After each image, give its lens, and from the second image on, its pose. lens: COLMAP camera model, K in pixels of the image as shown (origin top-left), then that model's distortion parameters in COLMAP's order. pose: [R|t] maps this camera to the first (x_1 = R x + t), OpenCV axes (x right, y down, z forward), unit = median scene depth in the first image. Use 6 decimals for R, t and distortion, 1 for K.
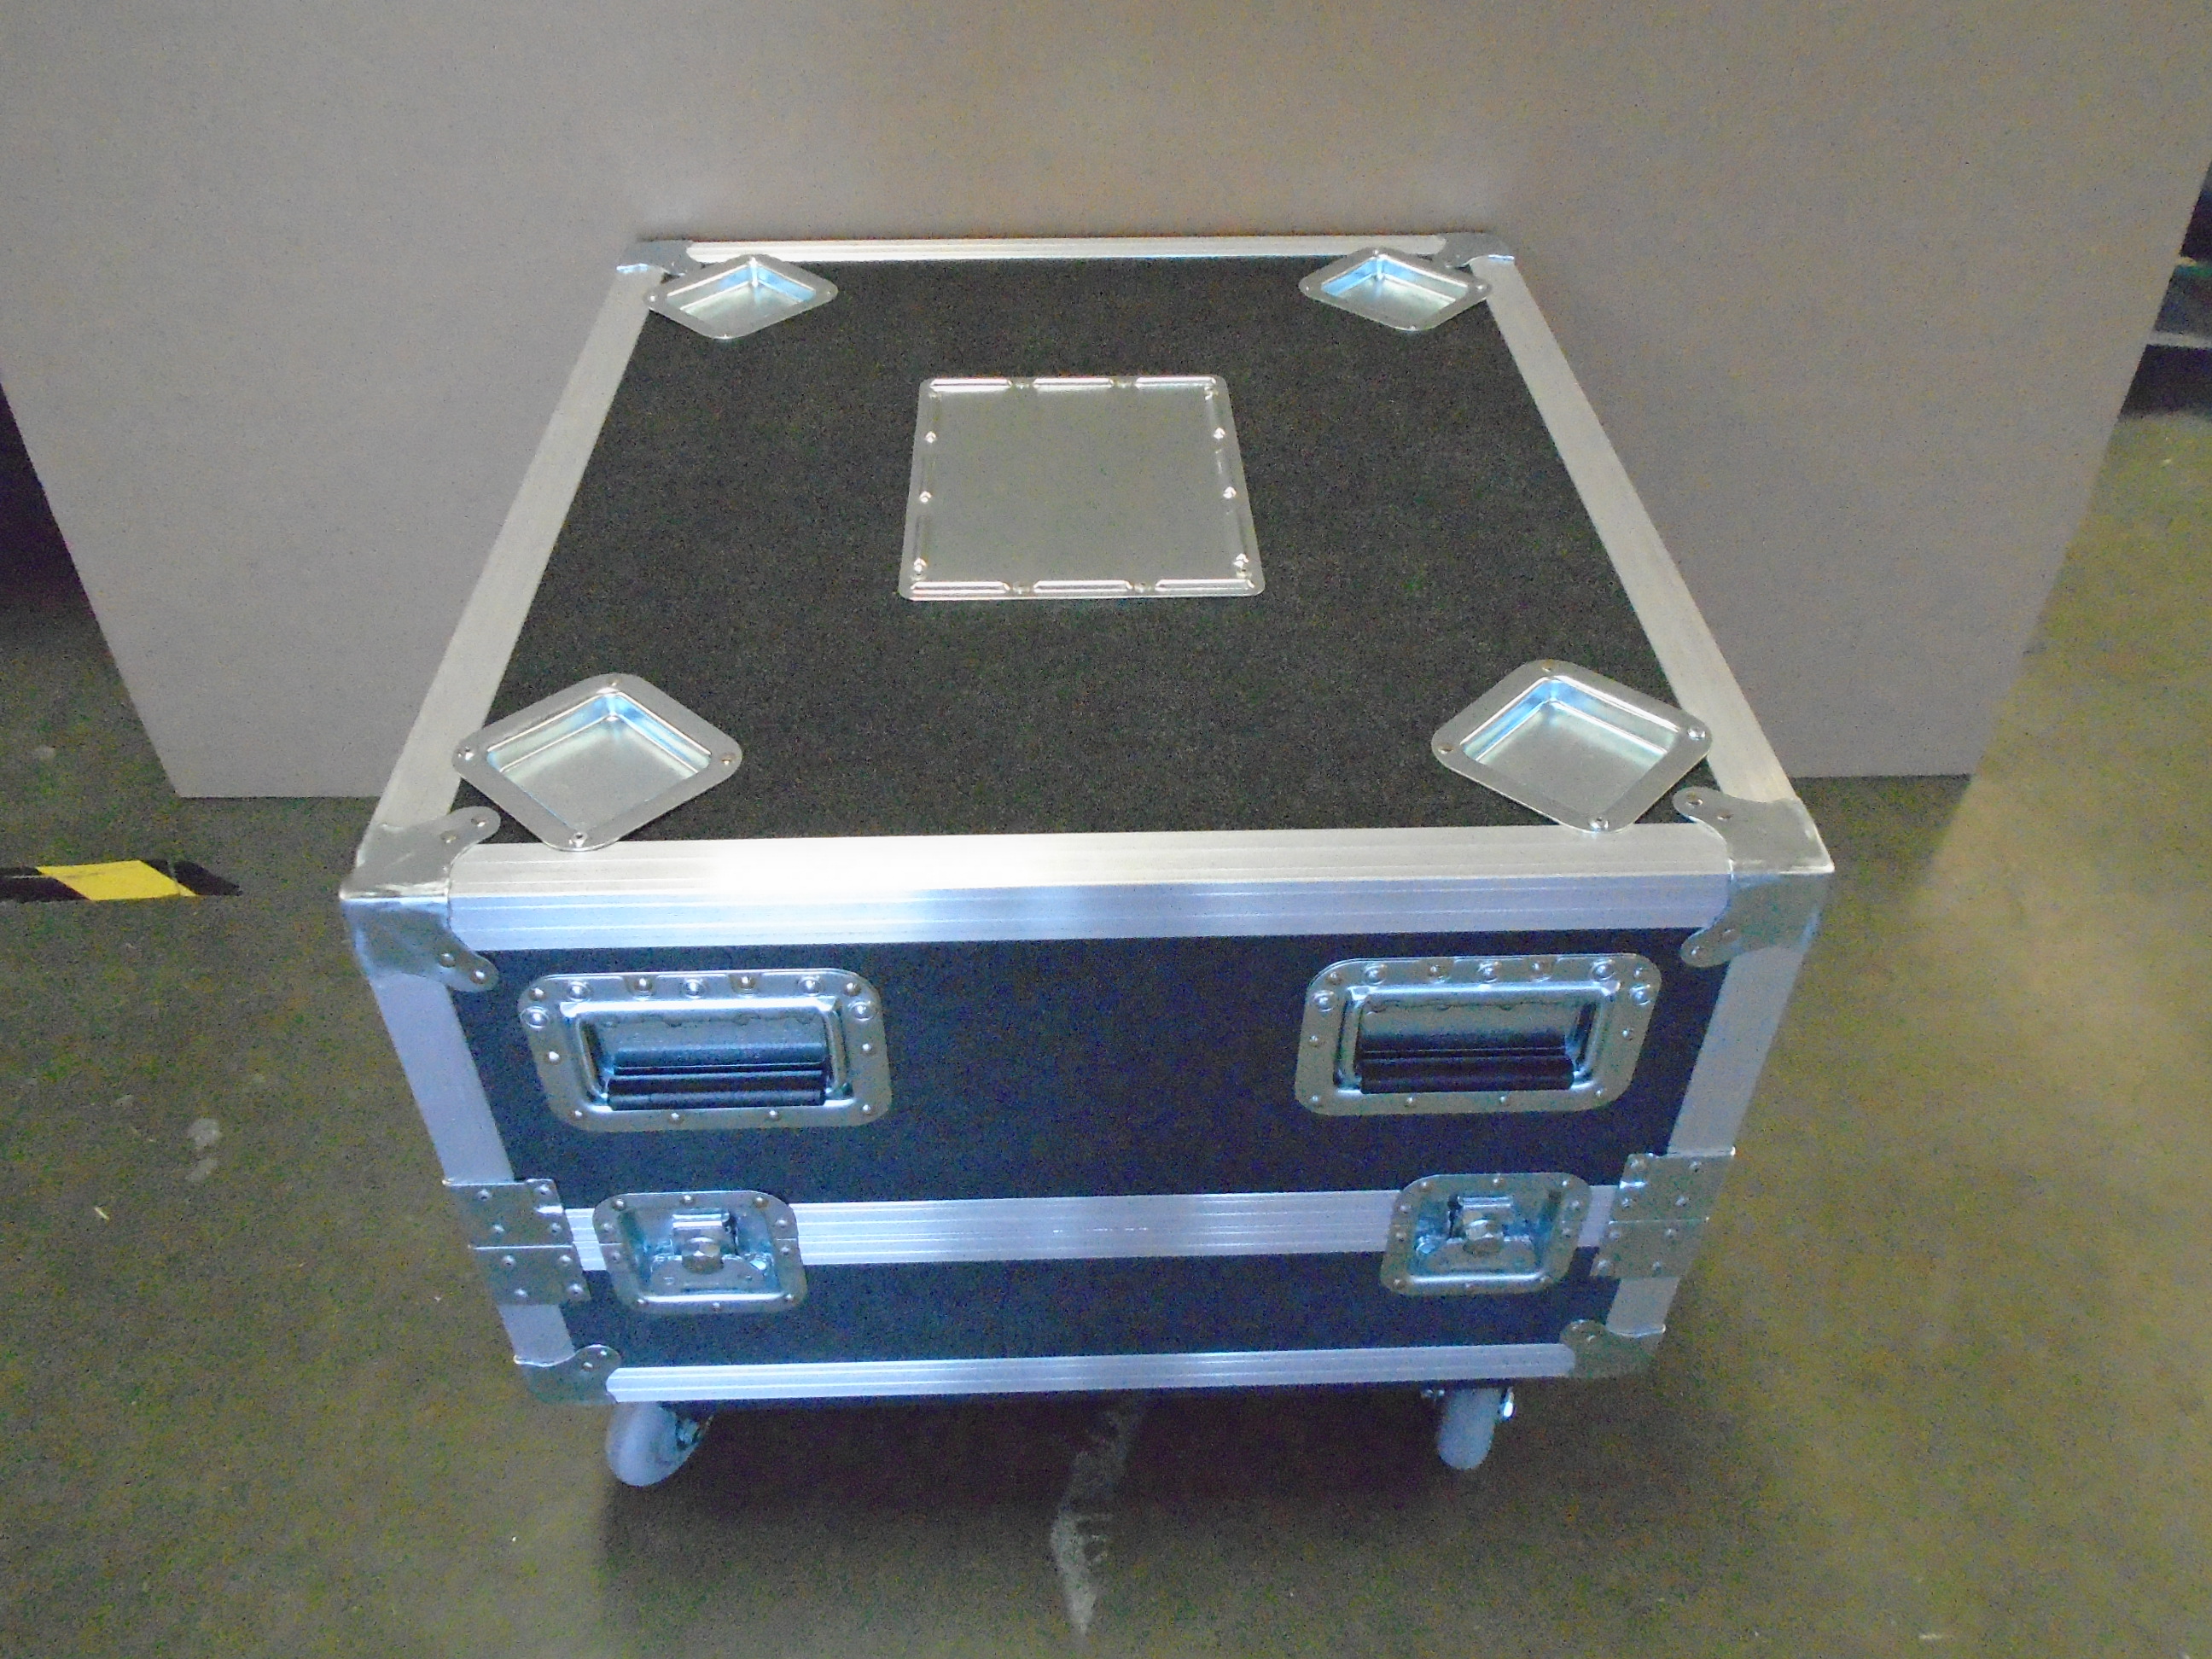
lens RADIAL K [[1723.6, 0, 1113.2], [0, 1723.6, 830.5], [0, 0, 1]] dist [0.070709, 0.001780]
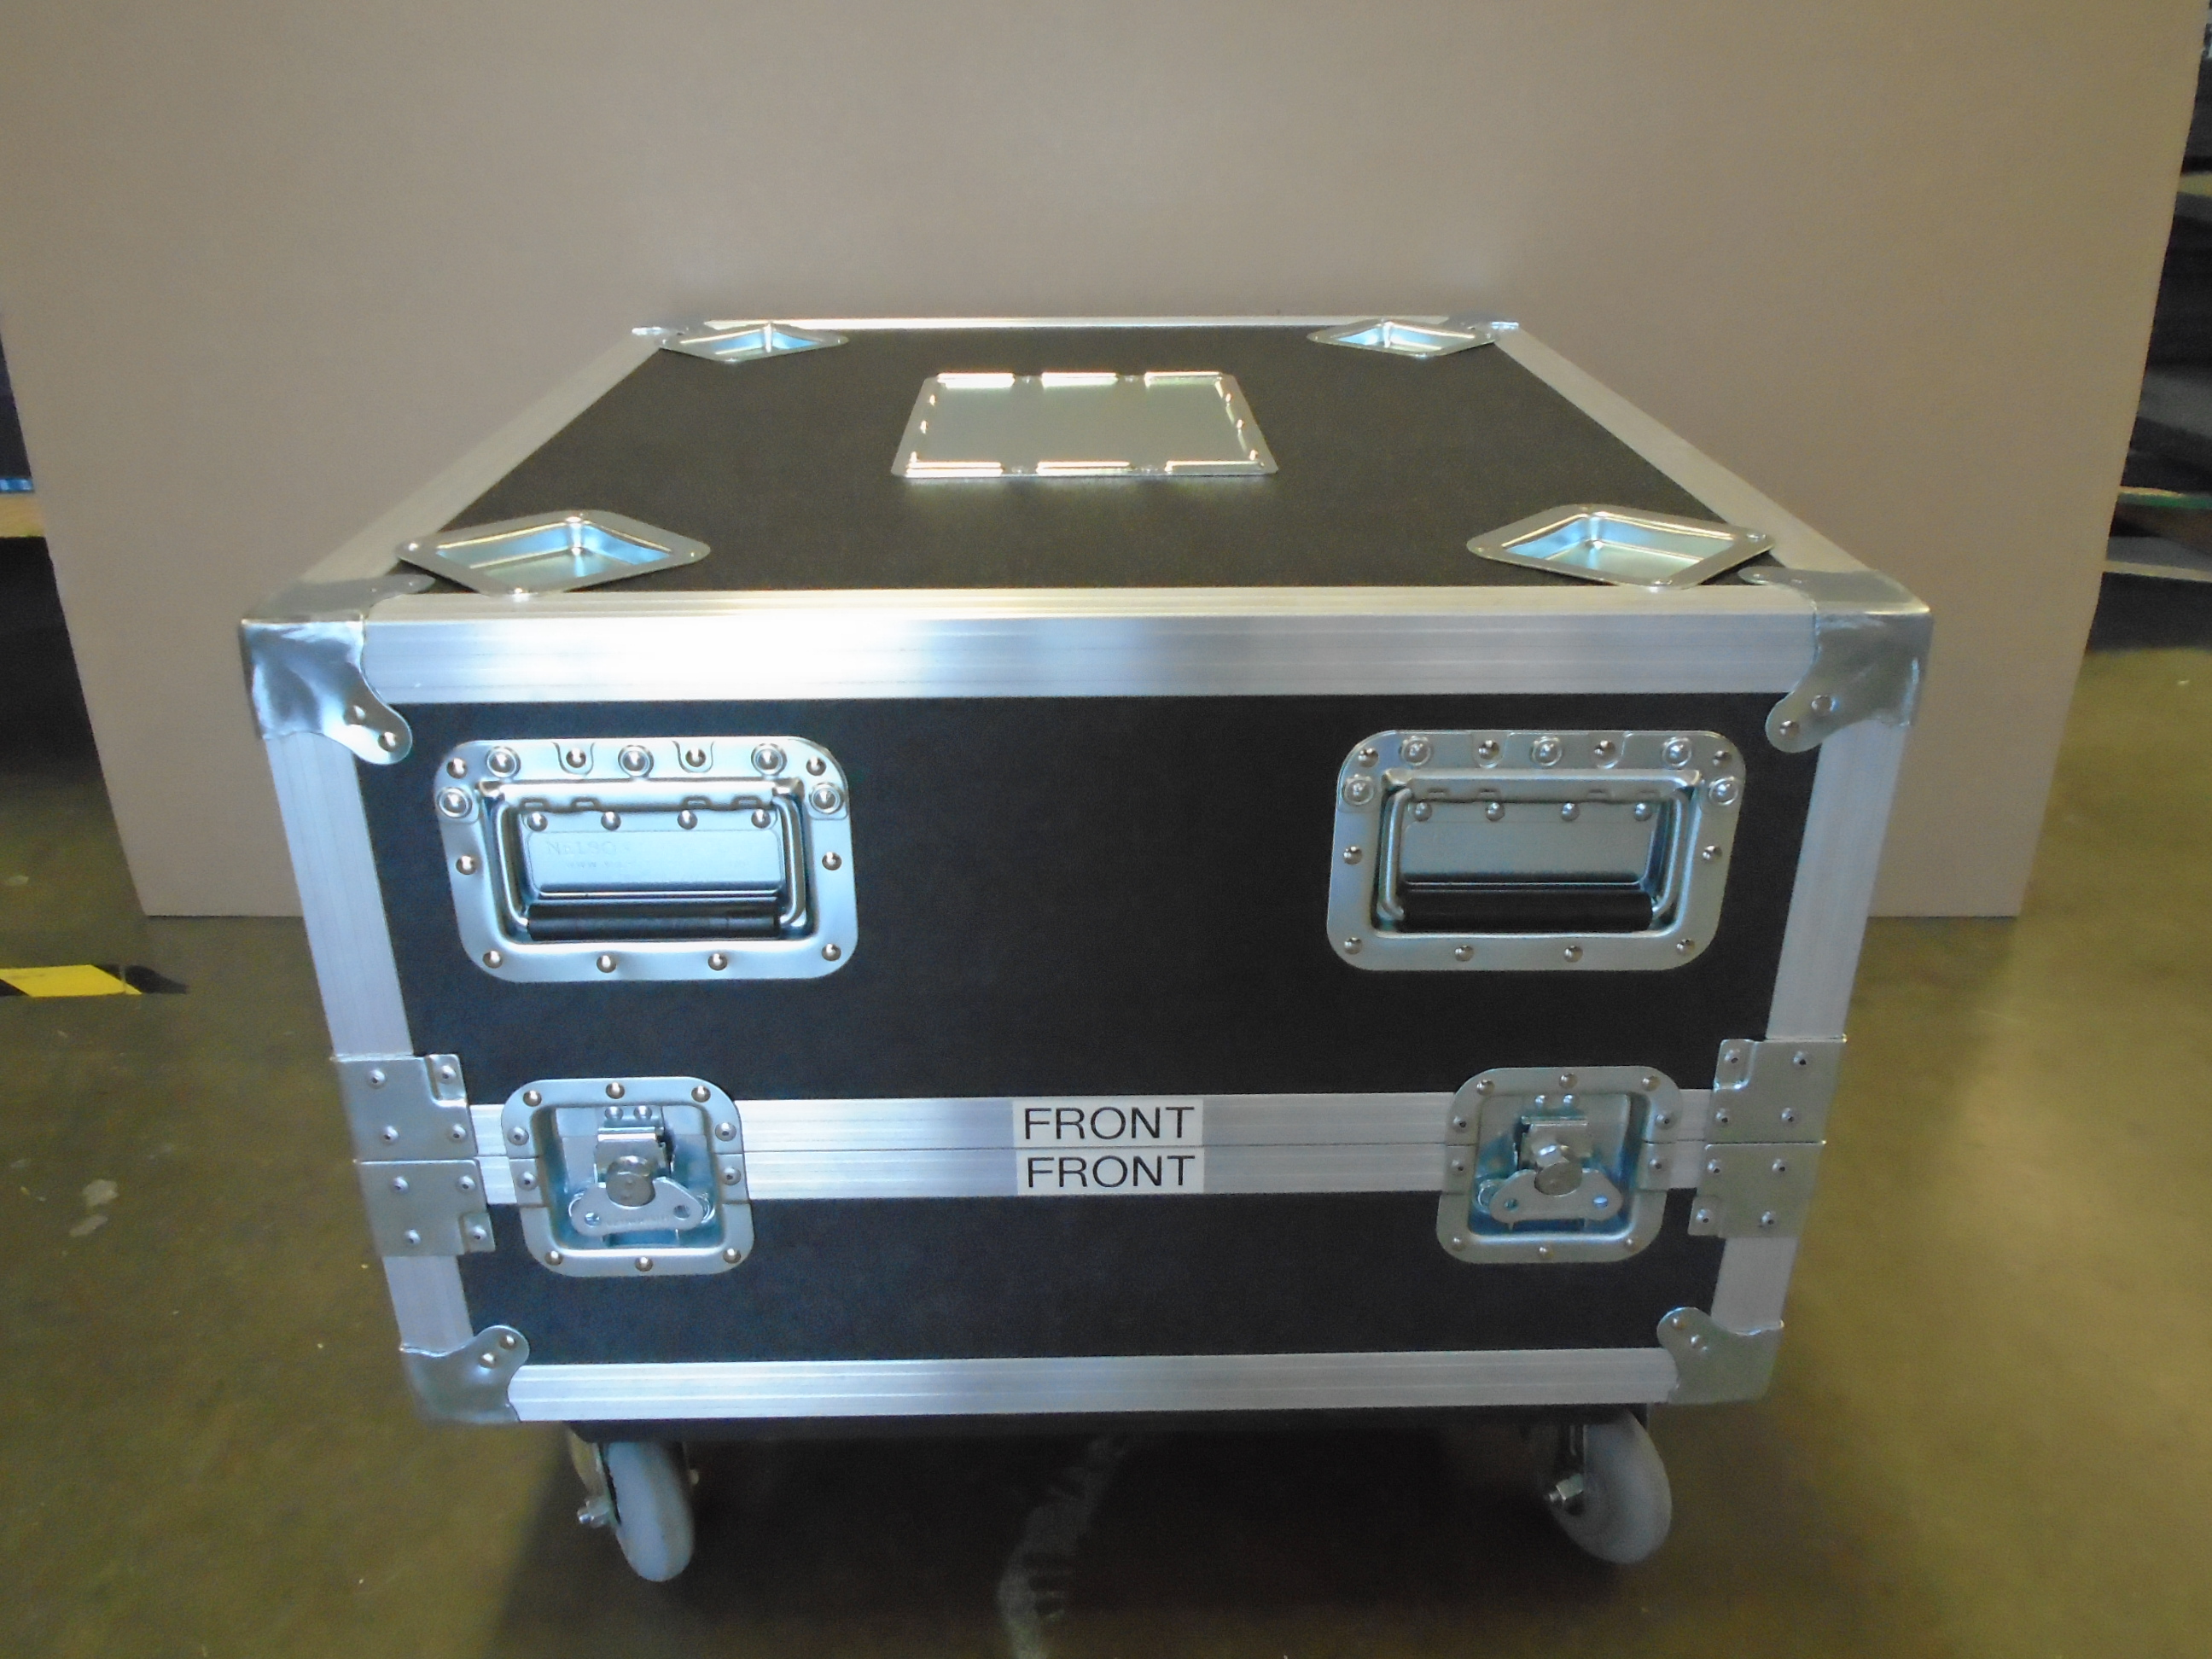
lens RADIAL K [[1650.8, 0, 1106.0], [0, 1650.8, 829.5], [0, 0, 1]] dist [0.059079, -0.042391]
pose [[0.999965, -0.002558, -0.007971, 0.001450], [0.000243, 0.960637, -0.277807, 0.308122], [0.008368, 0.277795, 0.960604, 0.181544]]
